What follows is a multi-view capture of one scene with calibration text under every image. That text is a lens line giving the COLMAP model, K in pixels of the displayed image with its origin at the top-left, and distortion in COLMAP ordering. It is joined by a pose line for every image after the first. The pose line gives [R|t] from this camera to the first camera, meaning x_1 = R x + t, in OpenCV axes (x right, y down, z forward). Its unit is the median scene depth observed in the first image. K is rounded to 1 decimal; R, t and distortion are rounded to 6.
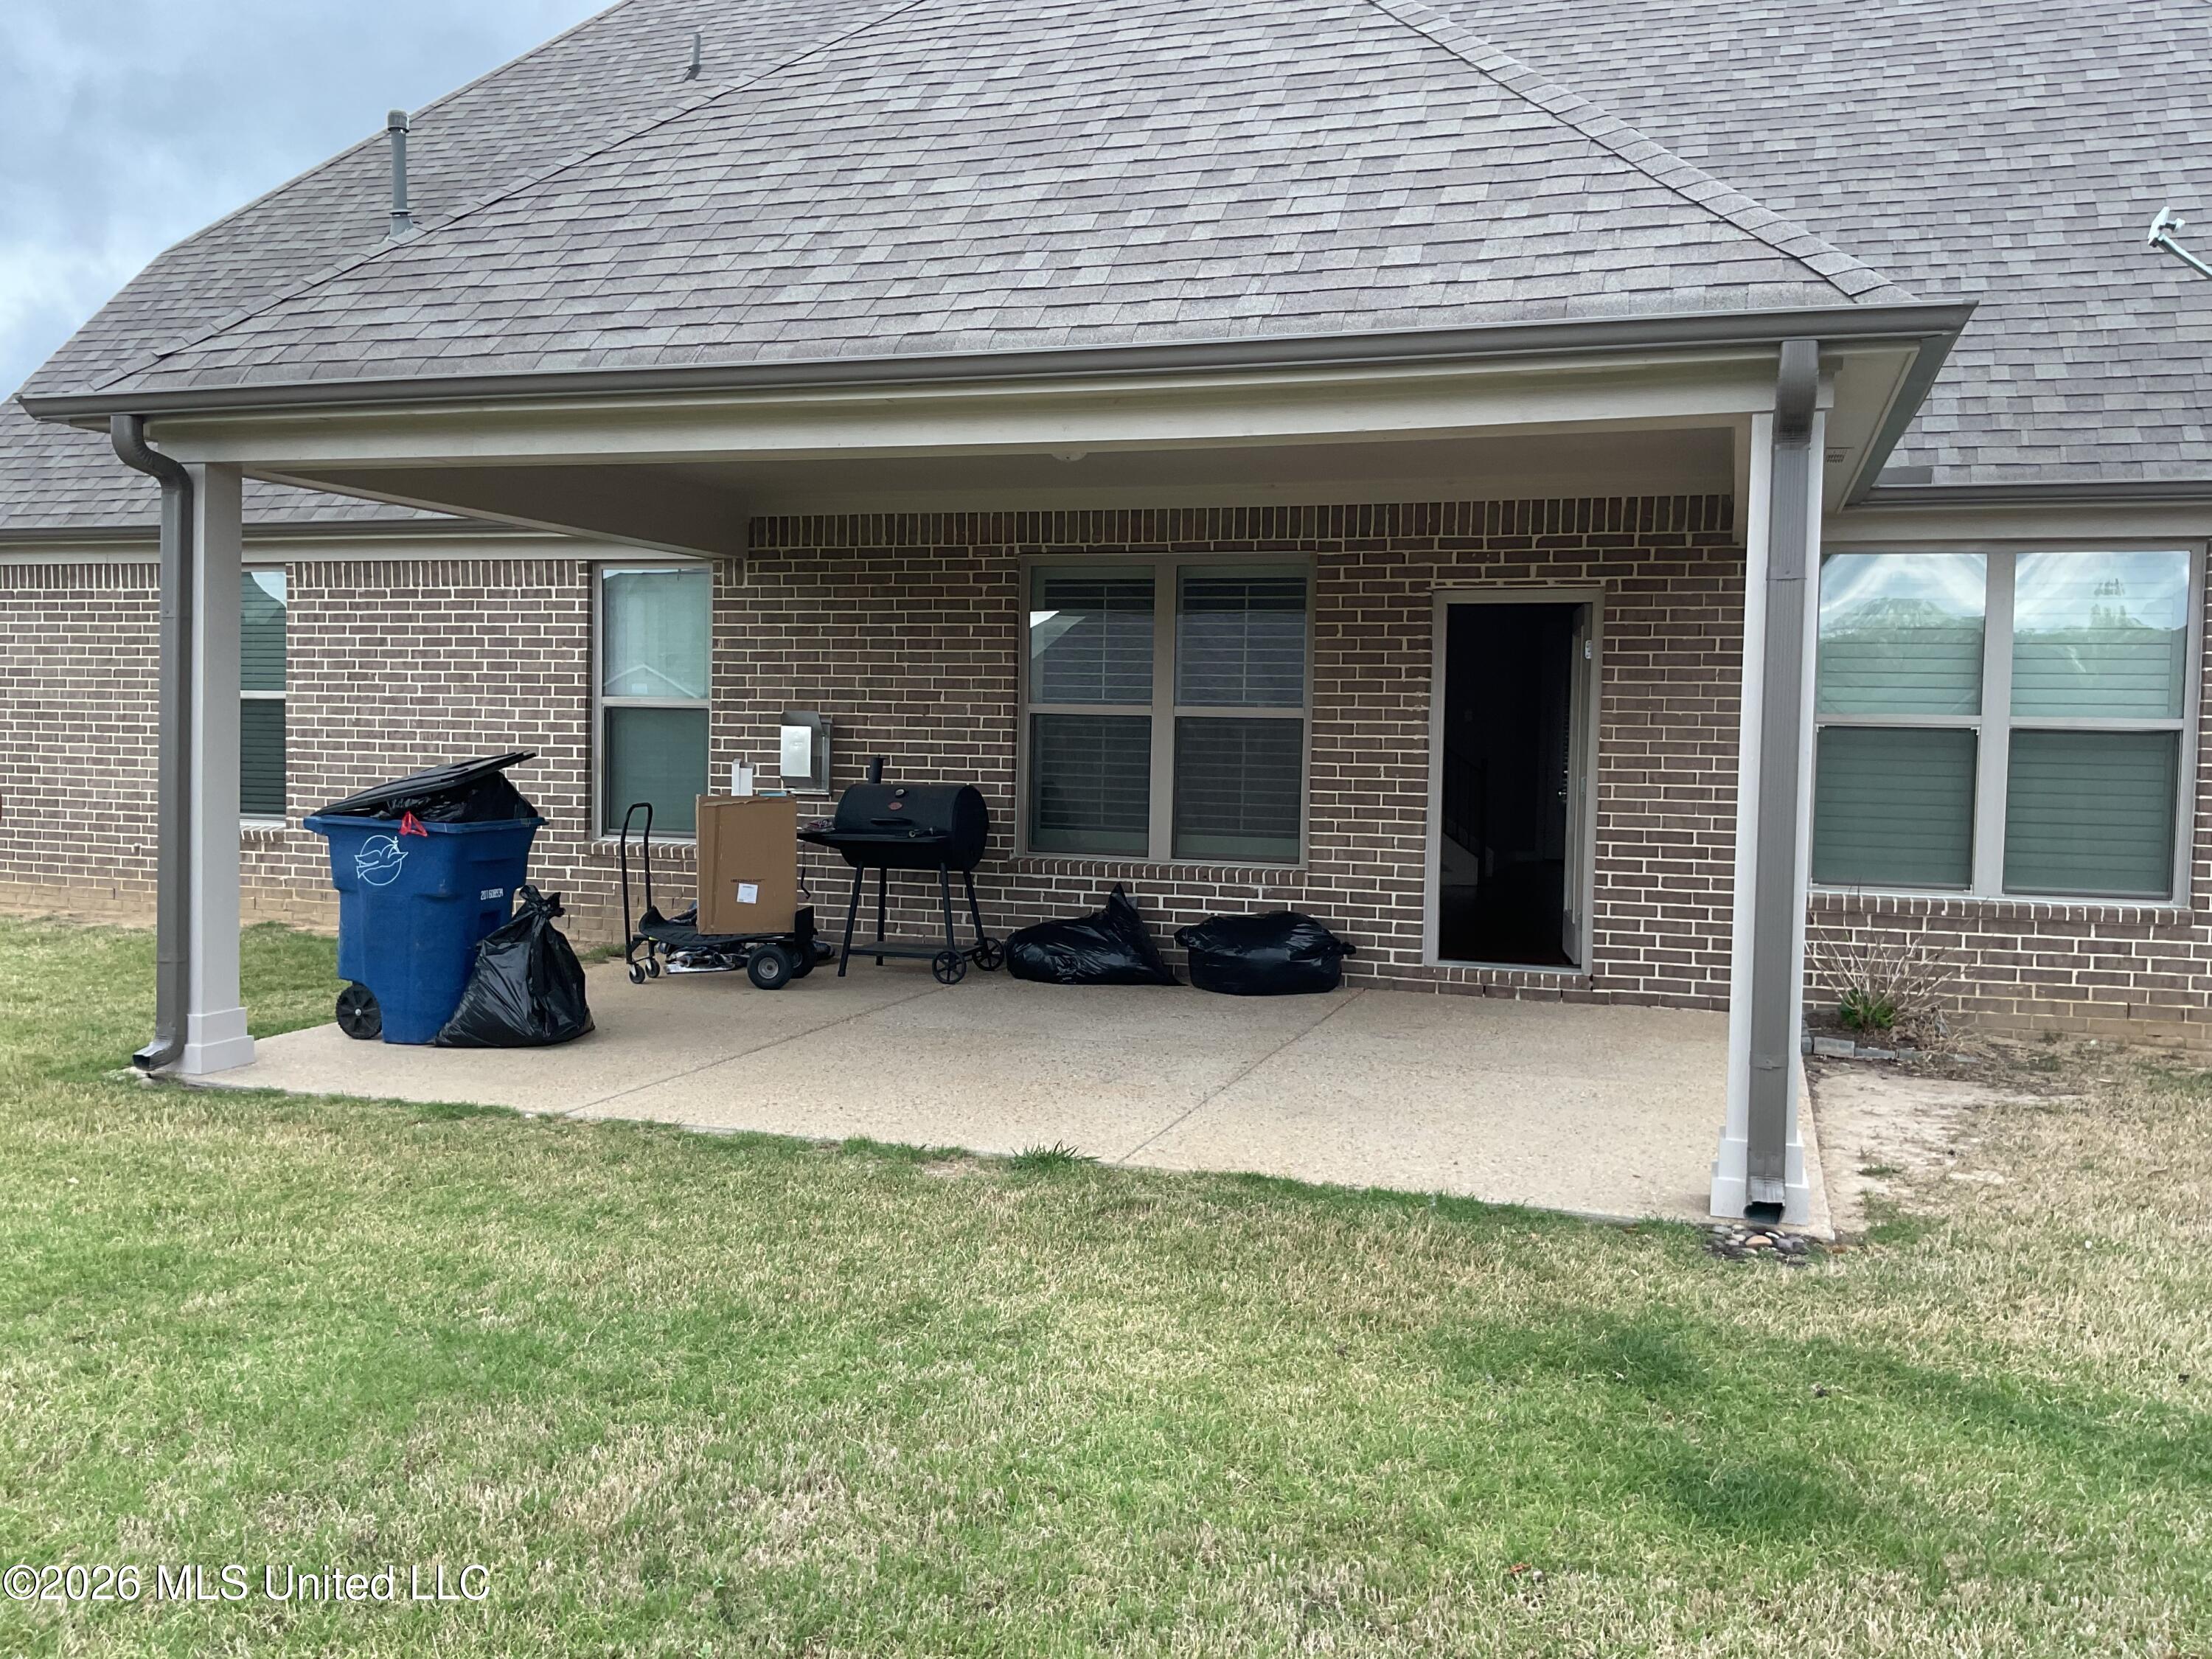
lens RADIAL K [[1850.4, 0, 1115.7], [0, 1850.4, 839.9], [0, 0, 1]] dist [0.074080, -0.109983]
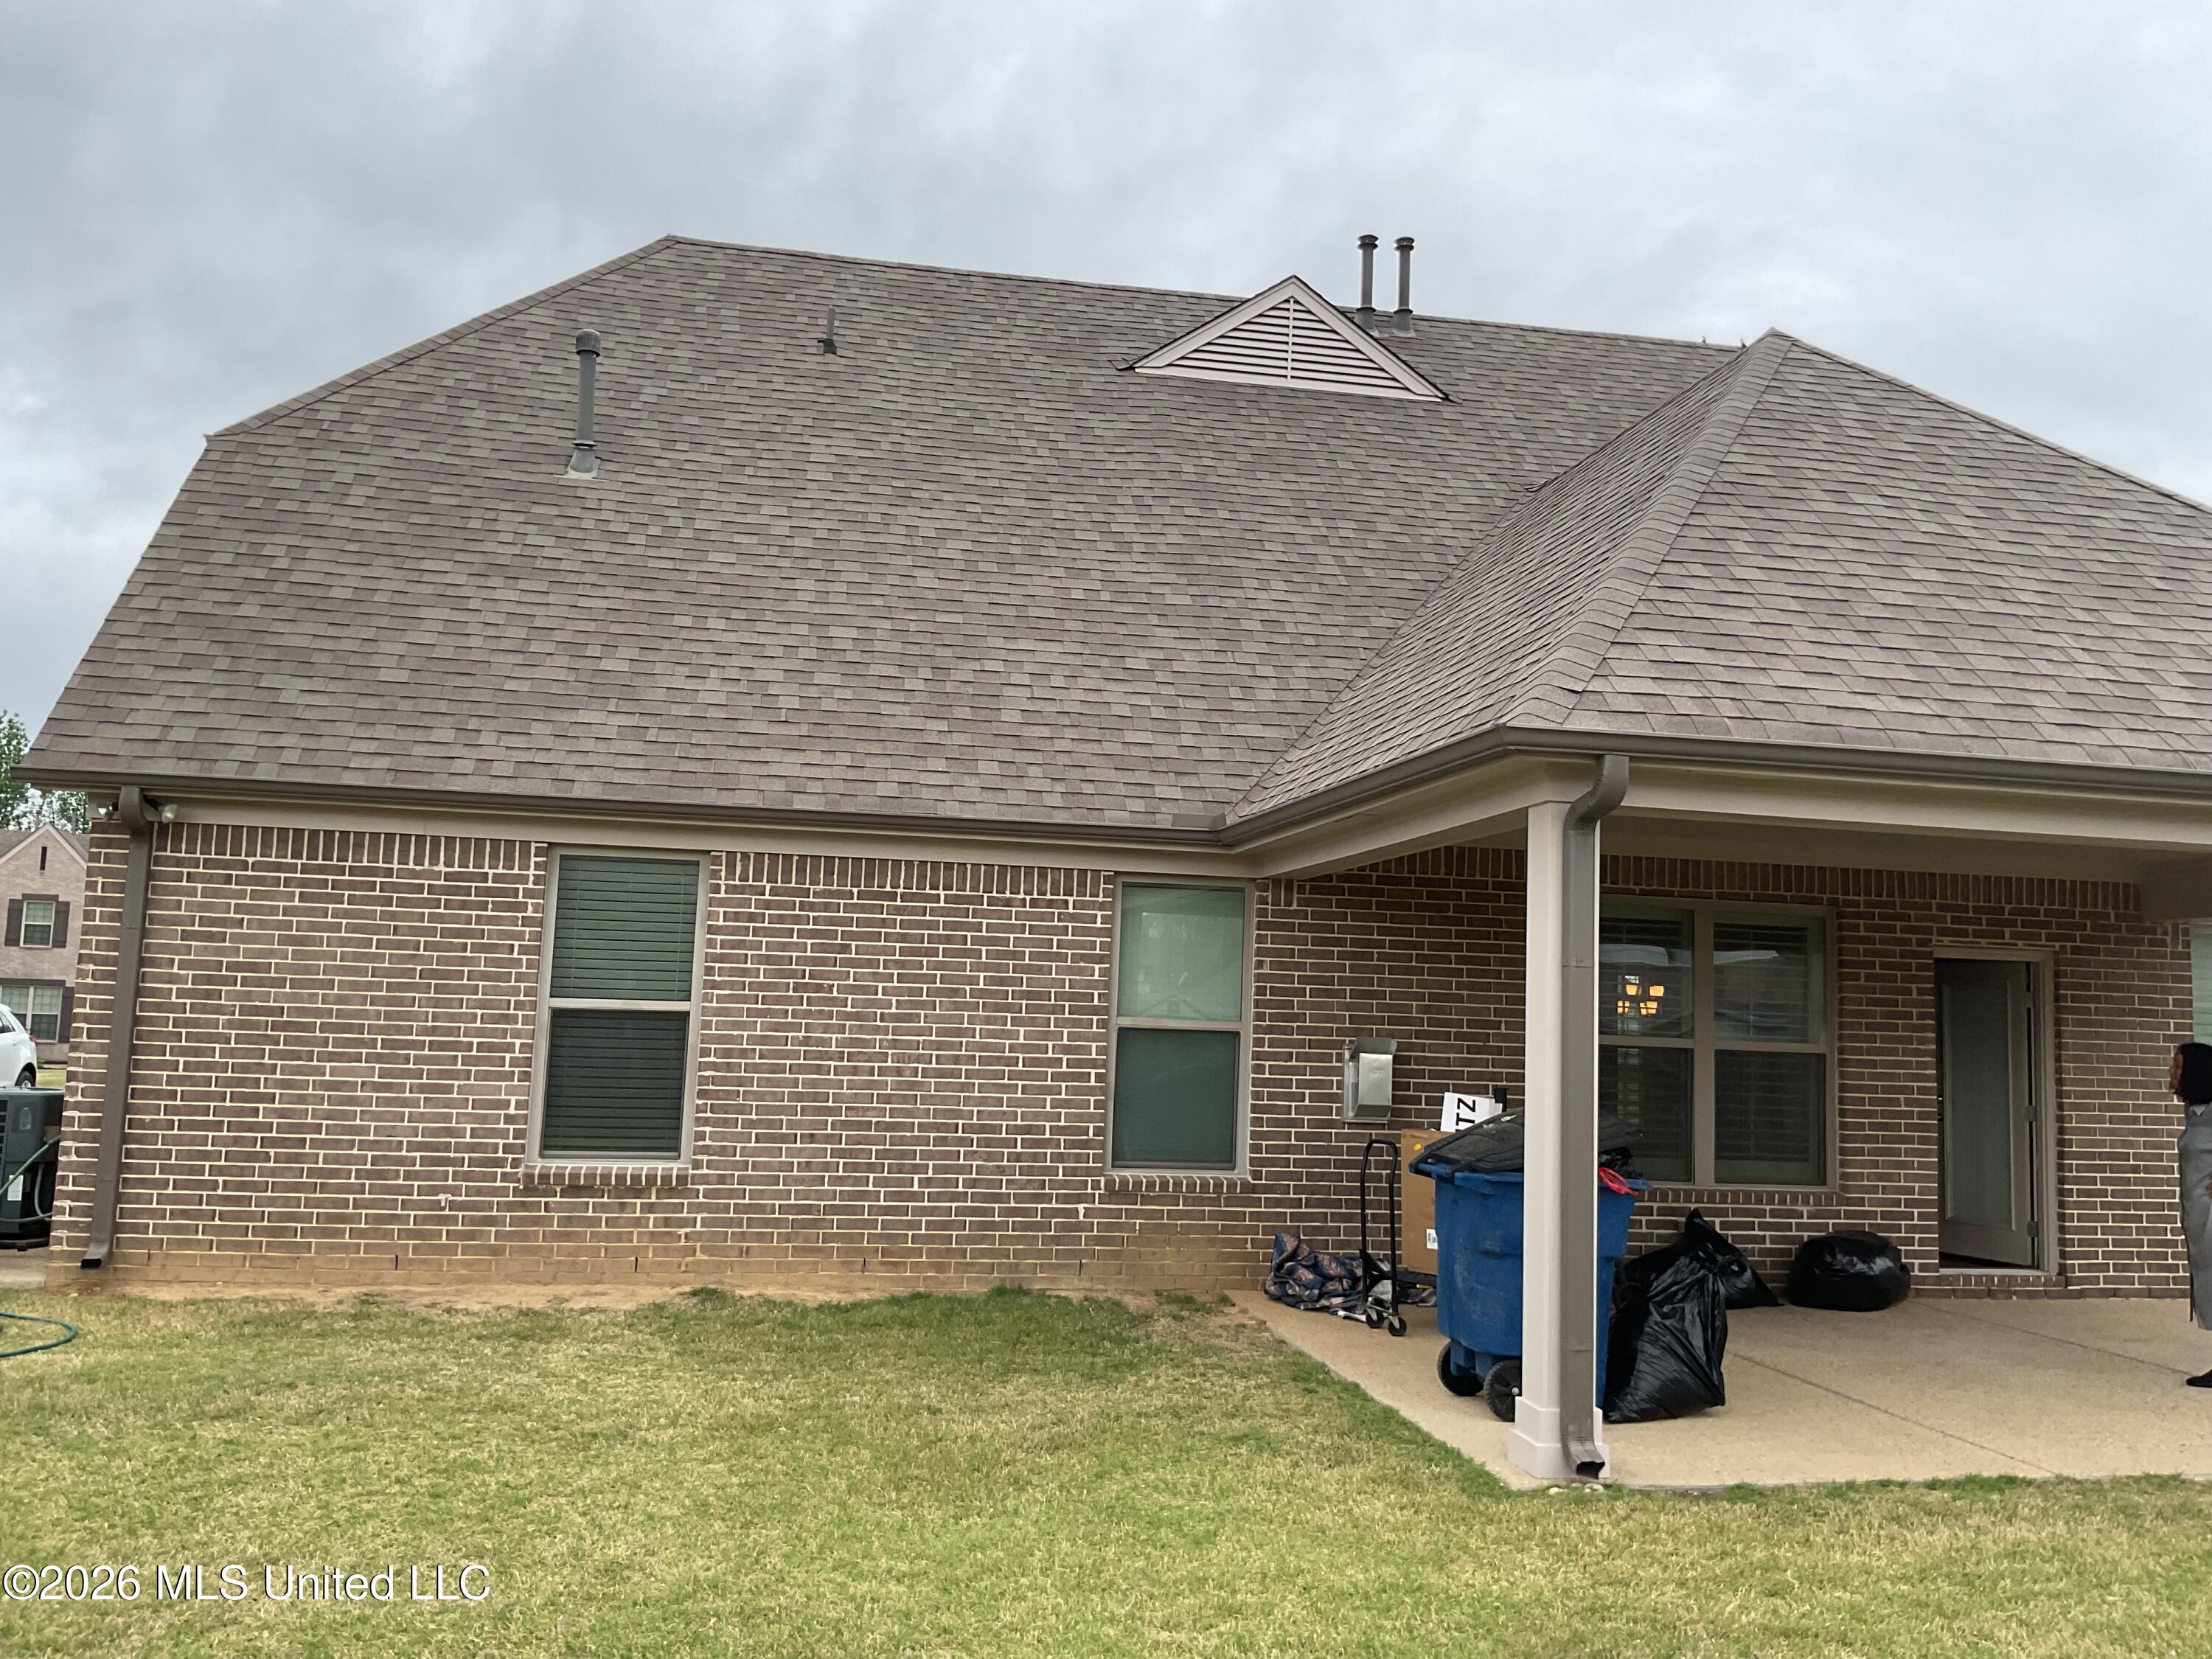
lens RADIAL K [[1850.4, 0, 1086.1], [0, 1850.4, 835.1], [0, 0, 1]] dist [0.074080, -0.109983]
pose [[0.869891, 0.059831, 0.489602, -0.774964], [0.010895, 0.990043, -0.140342, -0.038717], [-0.493124, 0.127416, 0.860578, 0.209149]]
